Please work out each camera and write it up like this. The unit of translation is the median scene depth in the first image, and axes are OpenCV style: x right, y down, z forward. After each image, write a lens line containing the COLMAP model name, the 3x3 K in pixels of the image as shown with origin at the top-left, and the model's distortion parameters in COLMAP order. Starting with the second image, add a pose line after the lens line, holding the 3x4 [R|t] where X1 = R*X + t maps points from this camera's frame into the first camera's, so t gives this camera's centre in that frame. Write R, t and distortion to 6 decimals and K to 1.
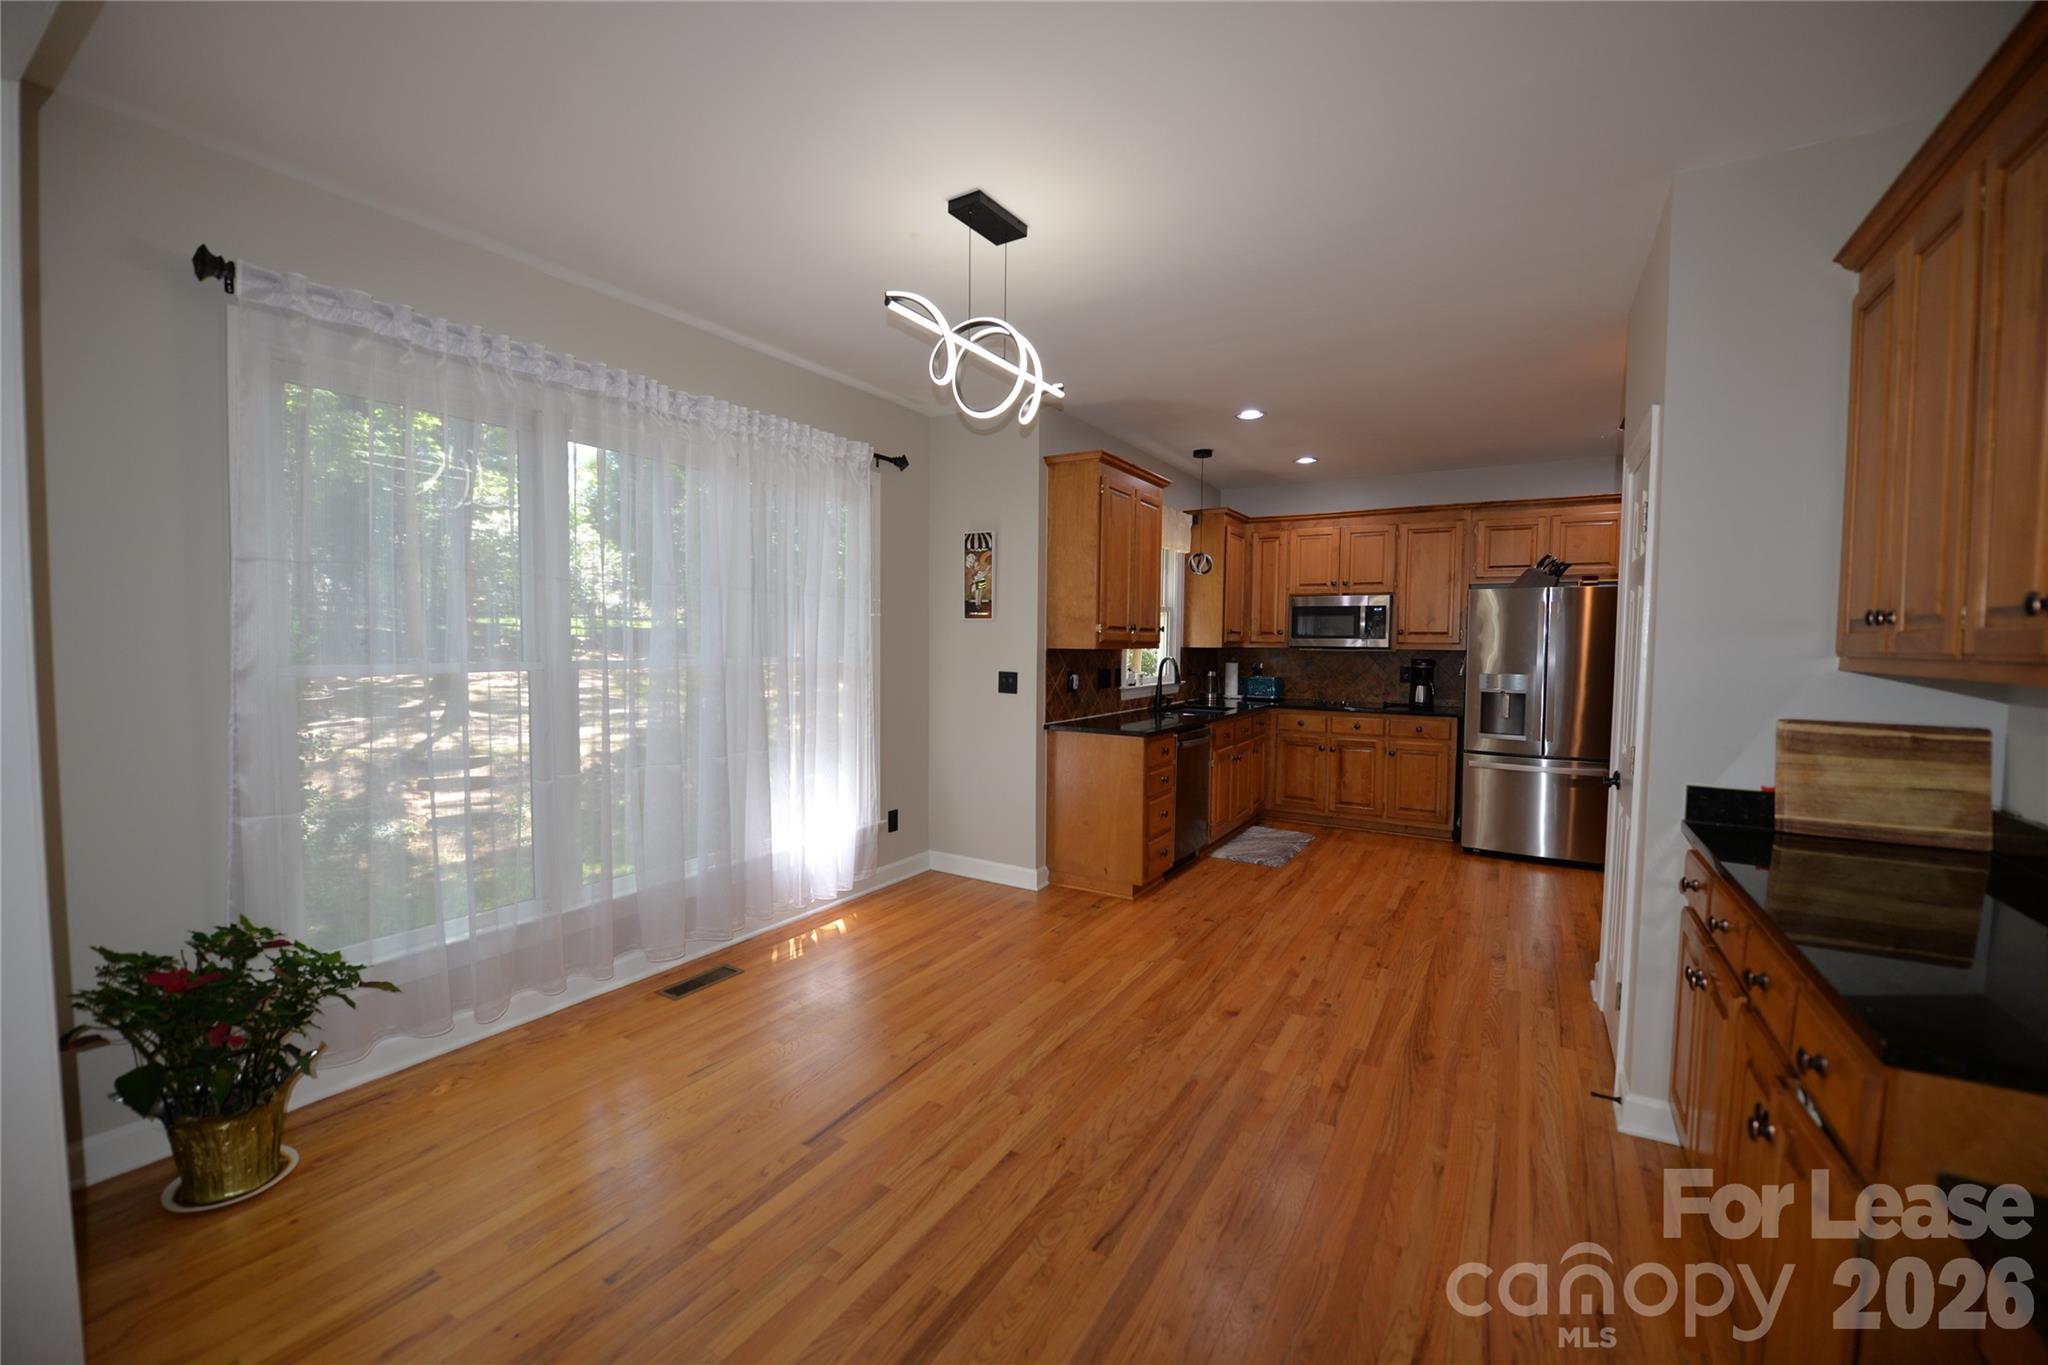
lens RADIAL K [[813.8, 0, 1021.4], [0, 813.8, 678.8], [0, 0, 1]] dist [-0.016294, -0.002780]
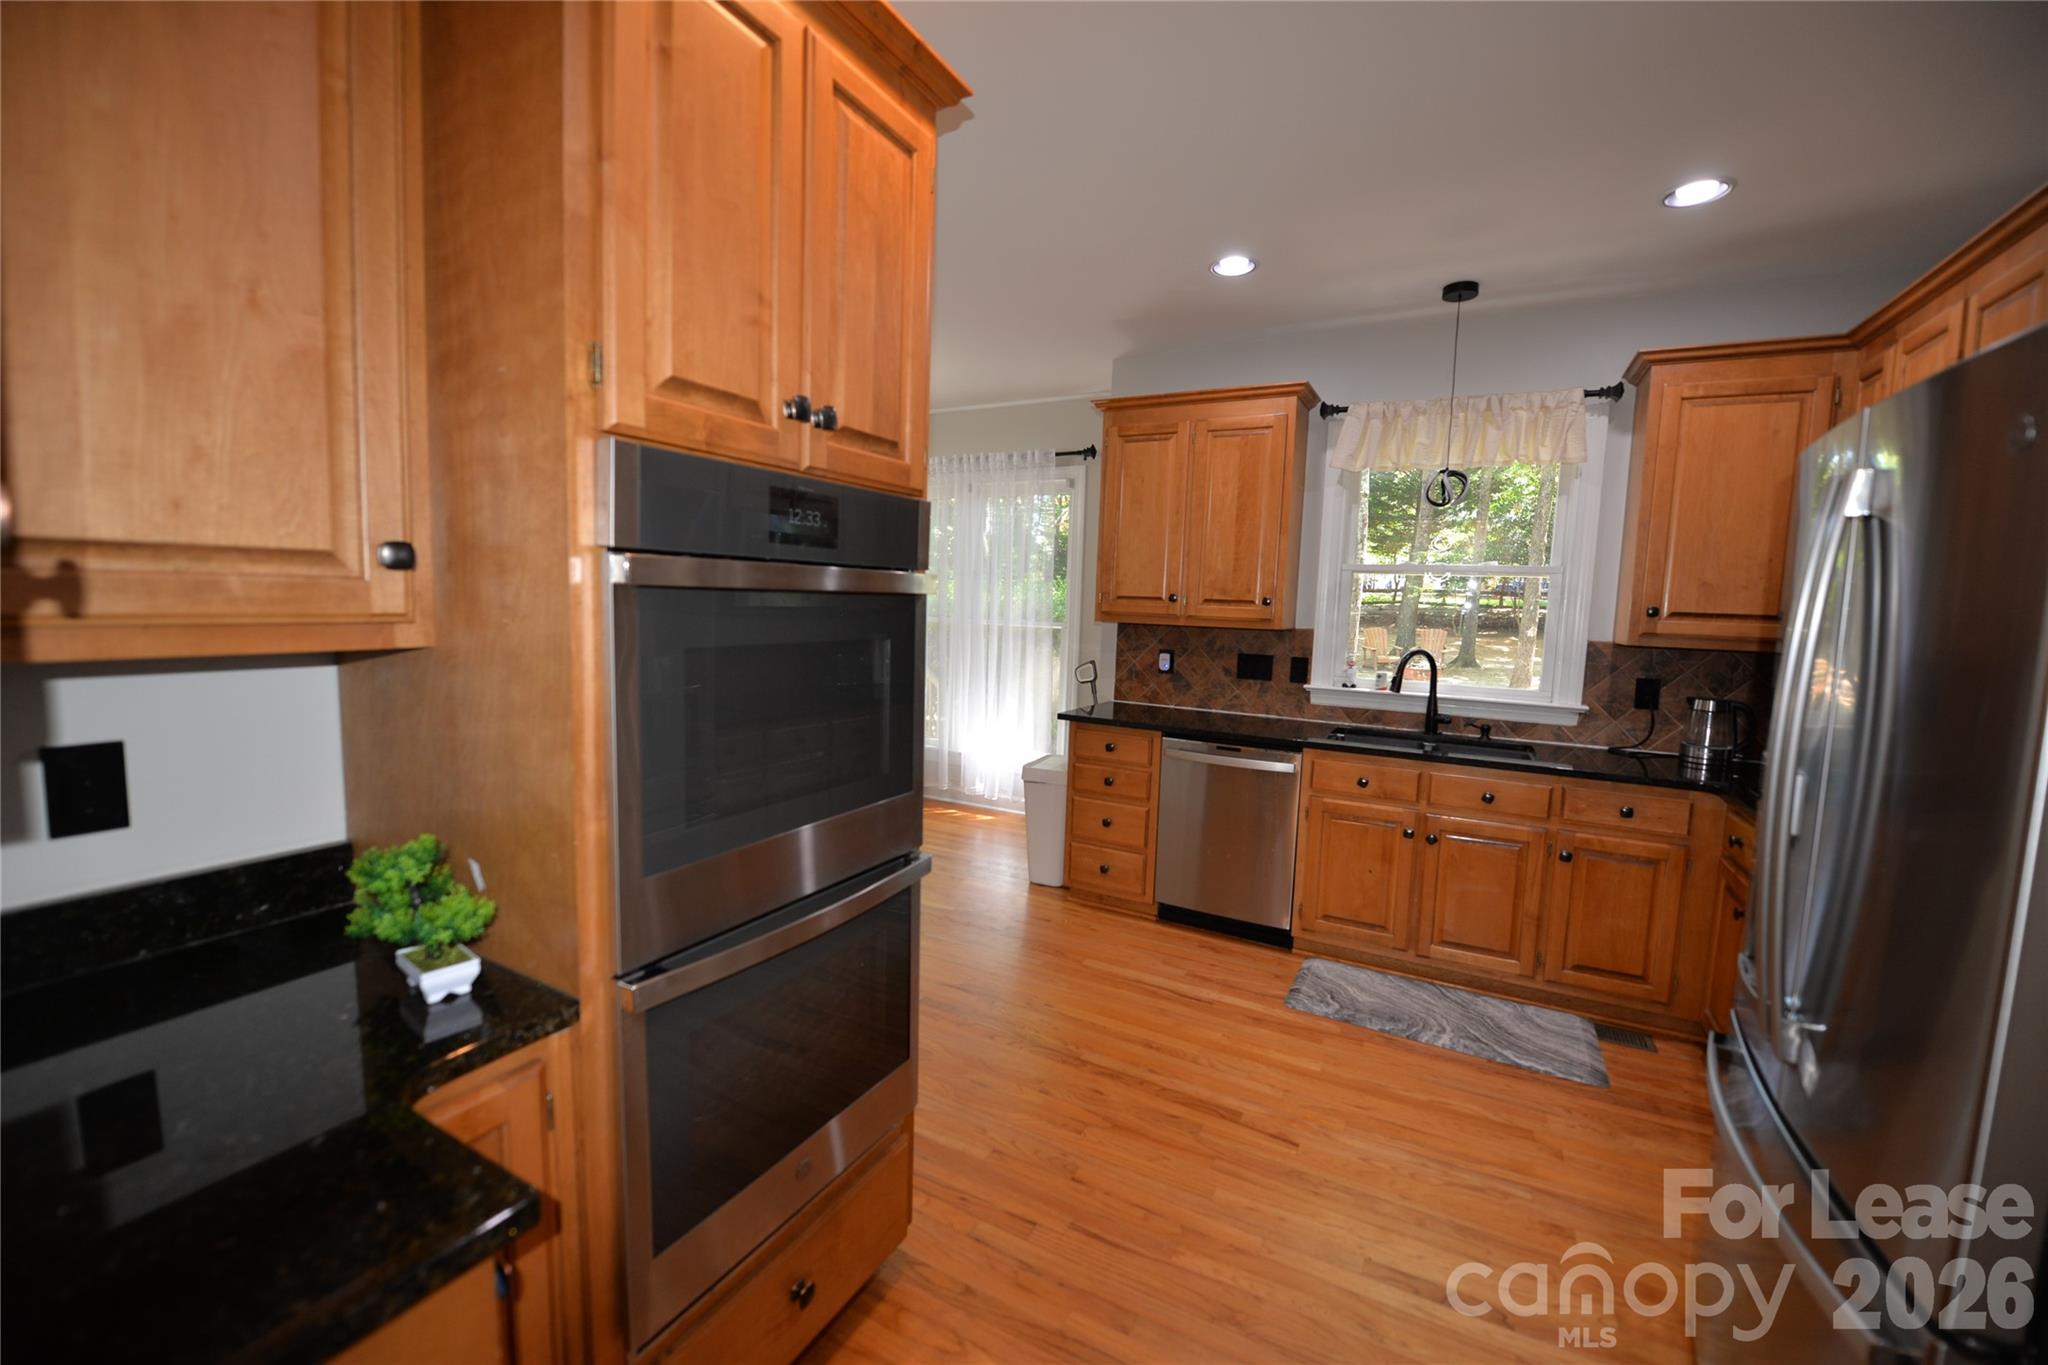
lens RADIAL K [[813.8, 0, 1021.4], [0, 813.8, 678.8], [0, 0, 1]] dist [-0.016294, -0.002780]
pose [[0.051891, 0.091698, -0.994434, 0.842276], [-0.081153, 0.992869, 0.087319, -0.037759], [0.995350, 0.076170, 0.058963, 0.729836]]
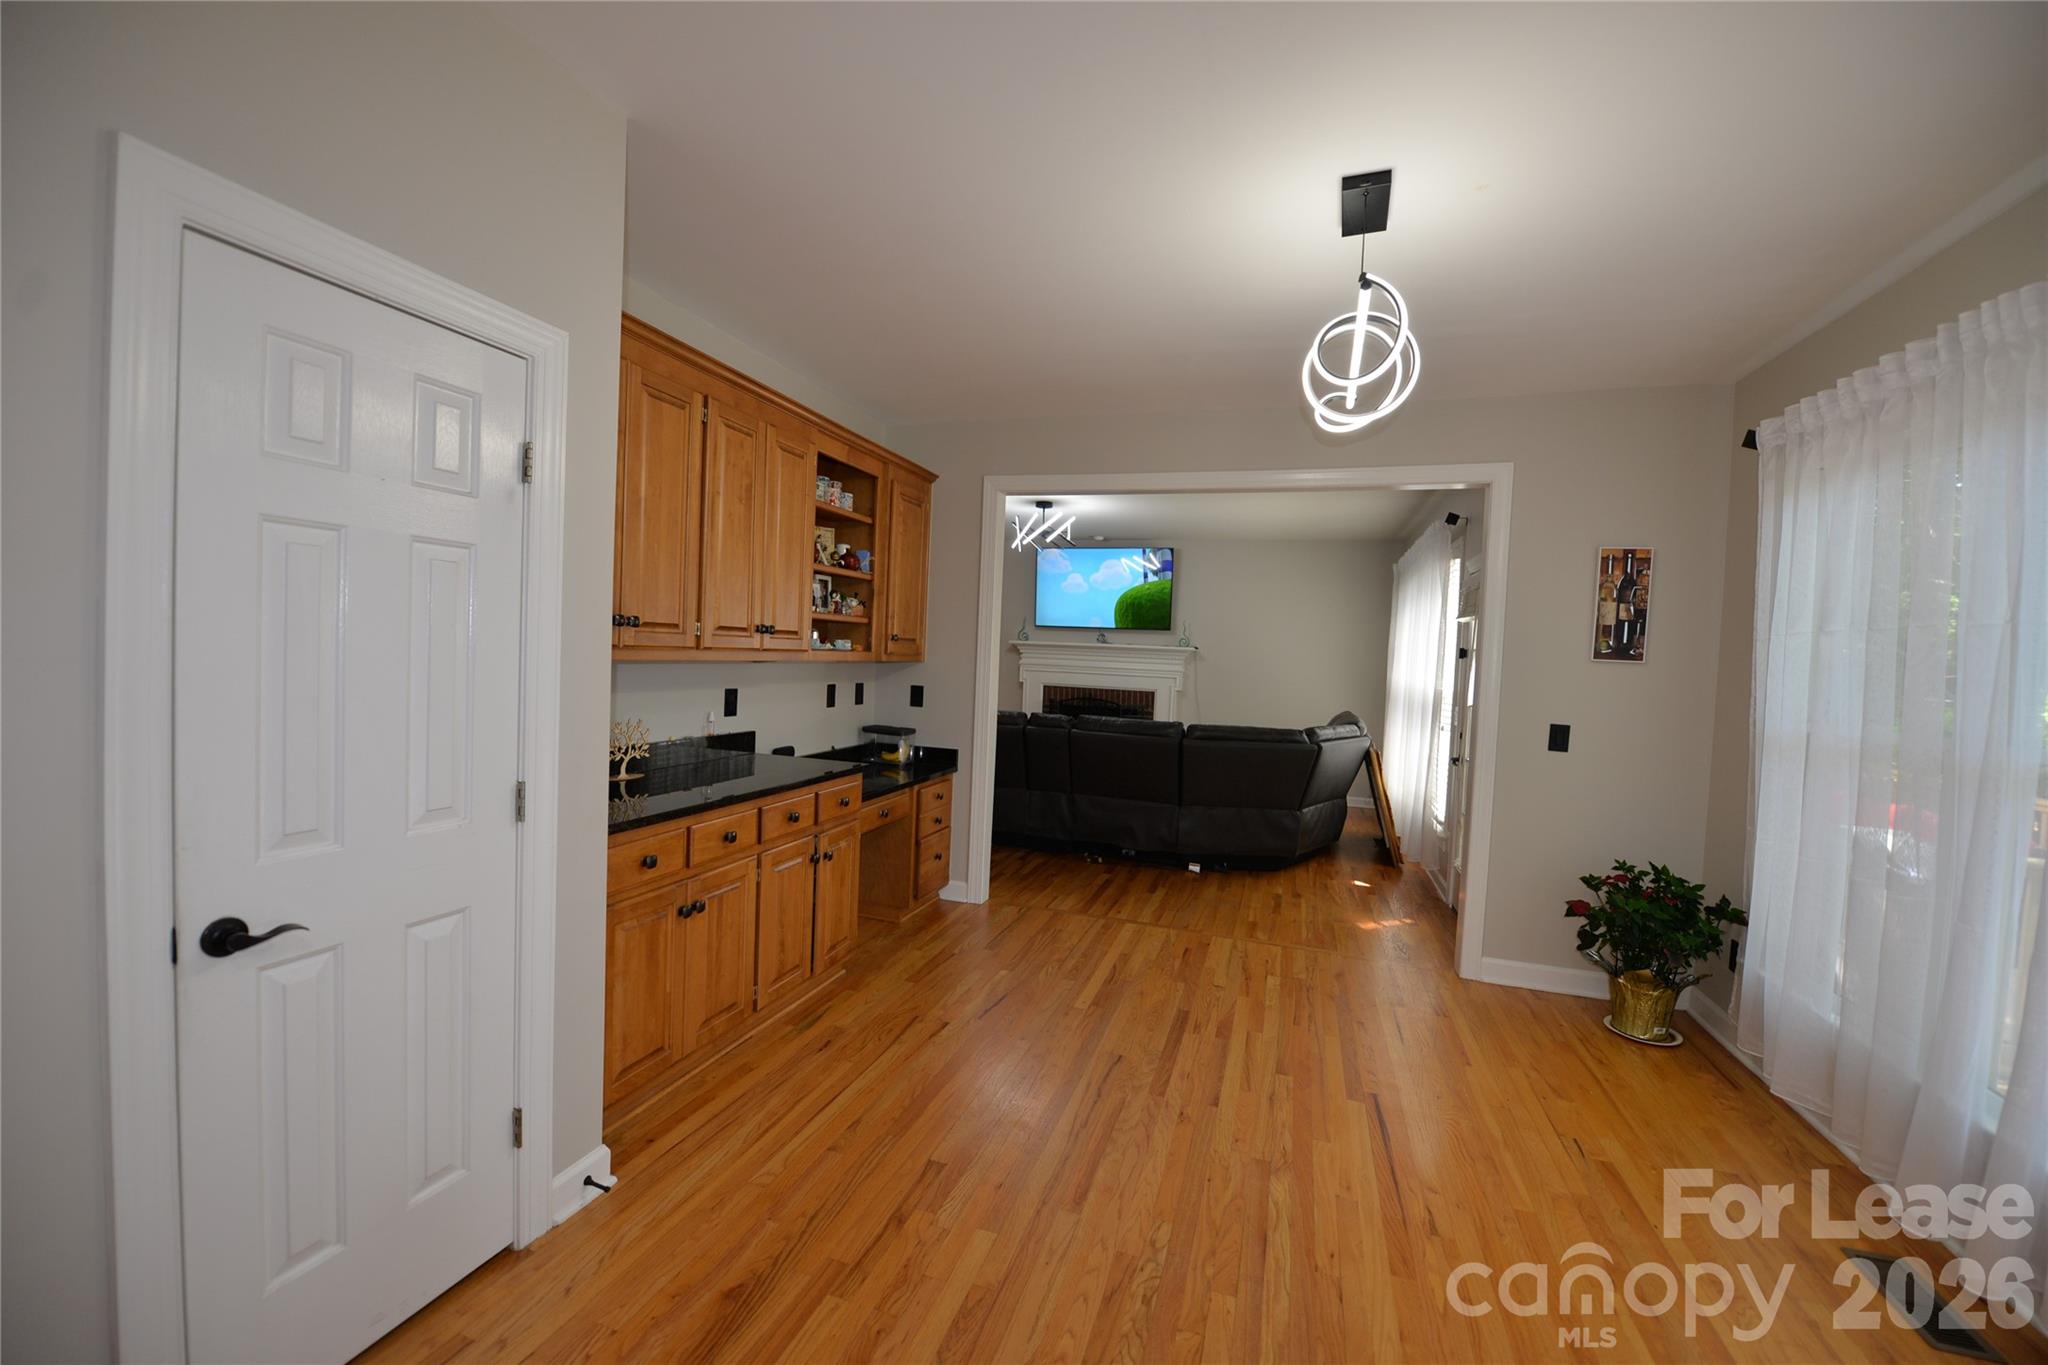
lens RADIAL K [[813.8, 0, 1021.4], [0, 813.8, 678.8], [0, 0, 1]] dist [-0.016294, -0.002780]
pose [[-0.973429, -0.043724, -0.224776, 0.235106], [-0.063029, 0.994845, 0.079439, -0.045710], [0.220144, 0.091496, -0.971167, 0.857222]]
